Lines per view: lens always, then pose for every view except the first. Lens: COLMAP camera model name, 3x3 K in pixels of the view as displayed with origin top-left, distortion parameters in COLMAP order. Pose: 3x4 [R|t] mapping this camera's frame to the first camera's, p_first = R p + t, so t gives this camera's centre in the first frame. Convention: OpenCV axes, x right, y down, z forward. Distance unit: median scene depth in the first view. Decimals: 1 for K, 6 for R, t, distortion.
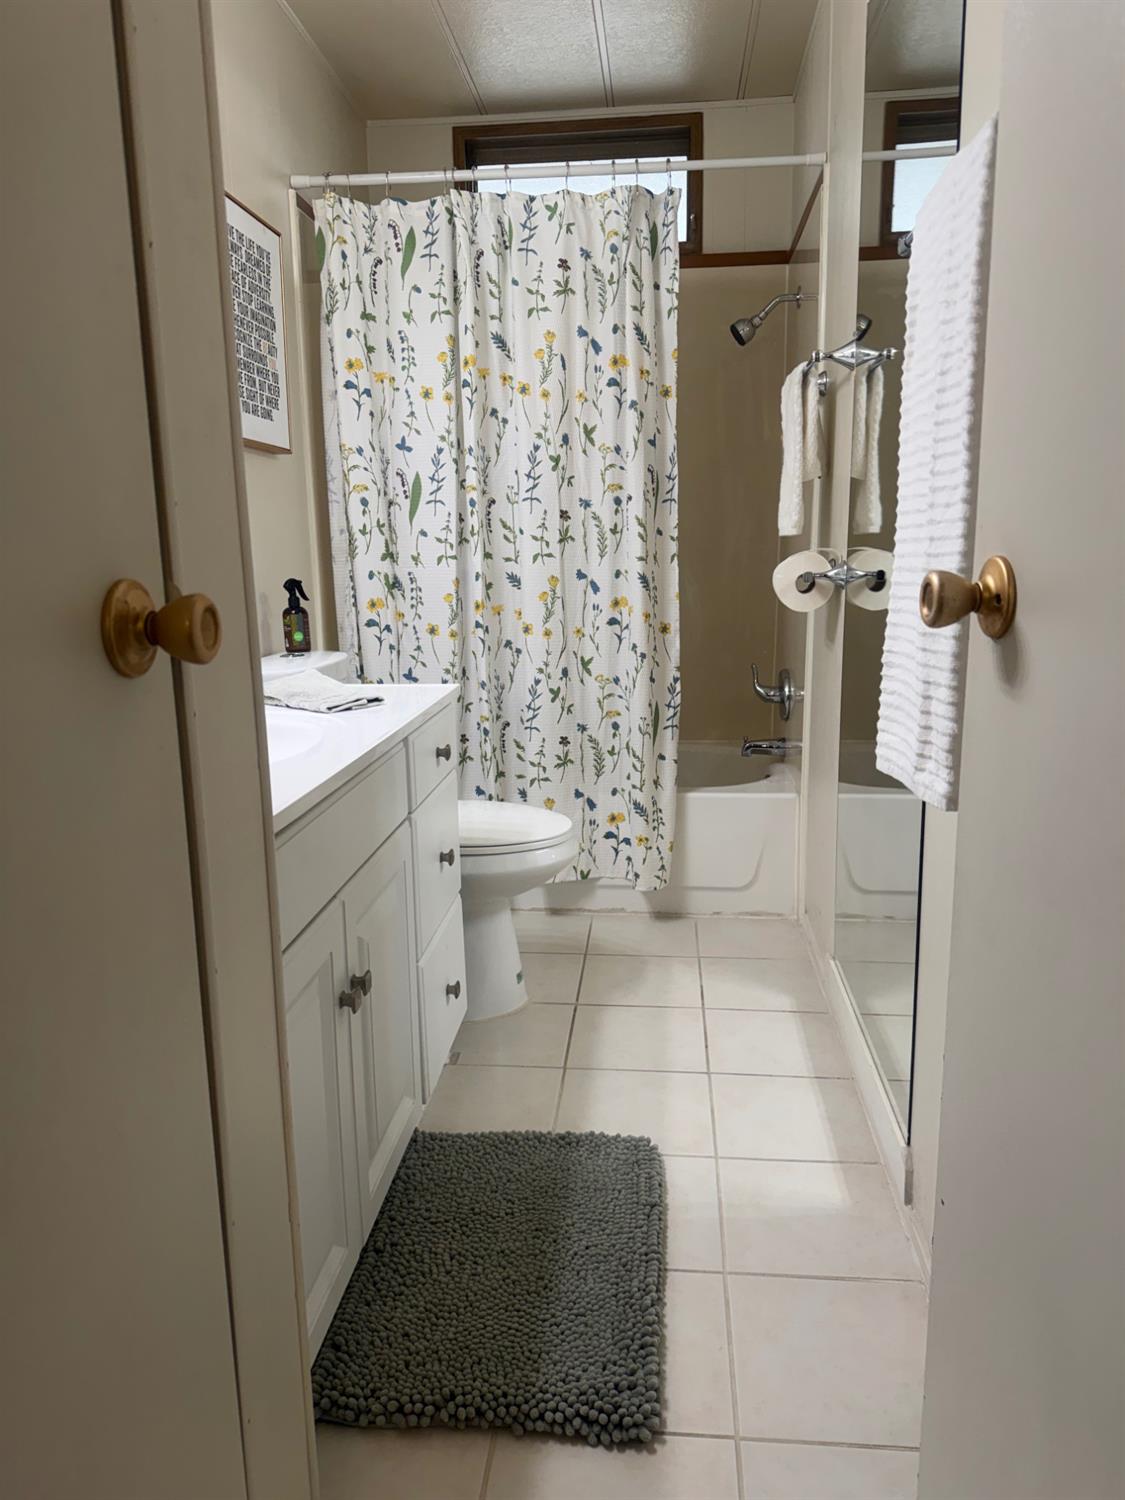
lens RADIAL K [[1095.5, 0, 566.5], [0, 1095.5, 789.2], [0, 0, 1]] dist [0.170303, -0.356795]
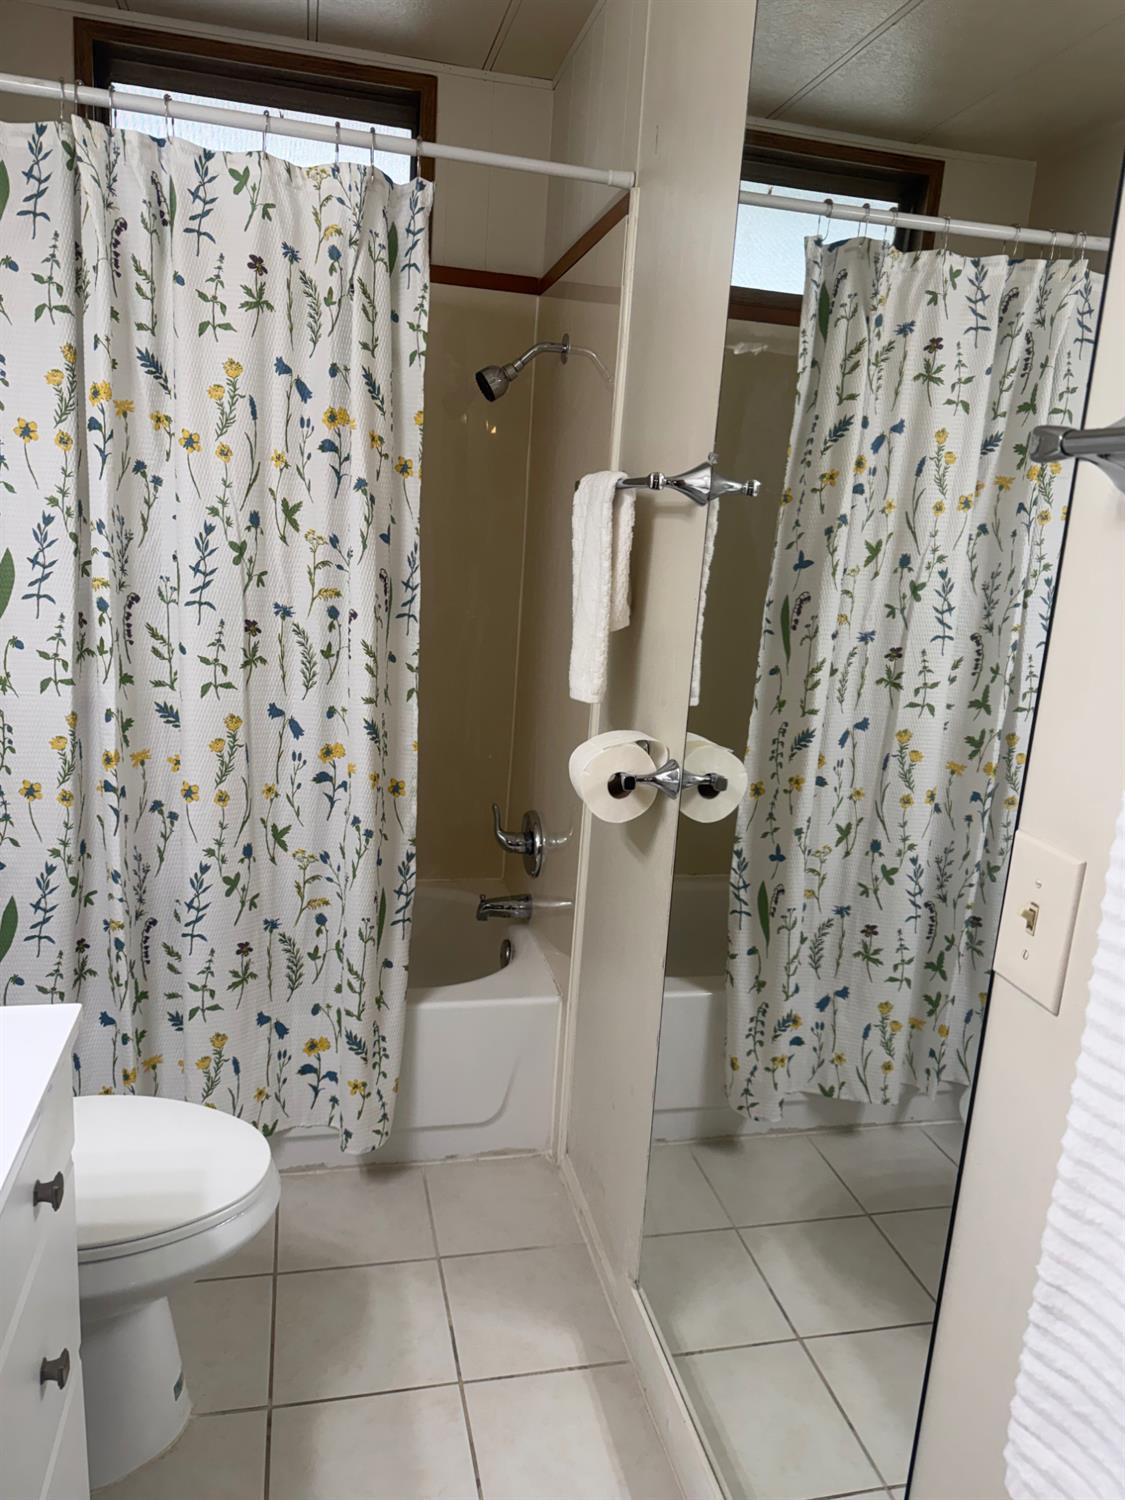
lens RADIAL K [[1059.0, 0, 562.5], [0, 1059.0, 750.0], [0, 0, 1]] dist [0.035203, -0.046078]
pose [[0.942313, 0.010274, 0.334576, -0.039137], [-0.013950, 0.999866, 0.008588, -0.182753], [-0.334443, -0.012760, 0.942330, 0.327840]]
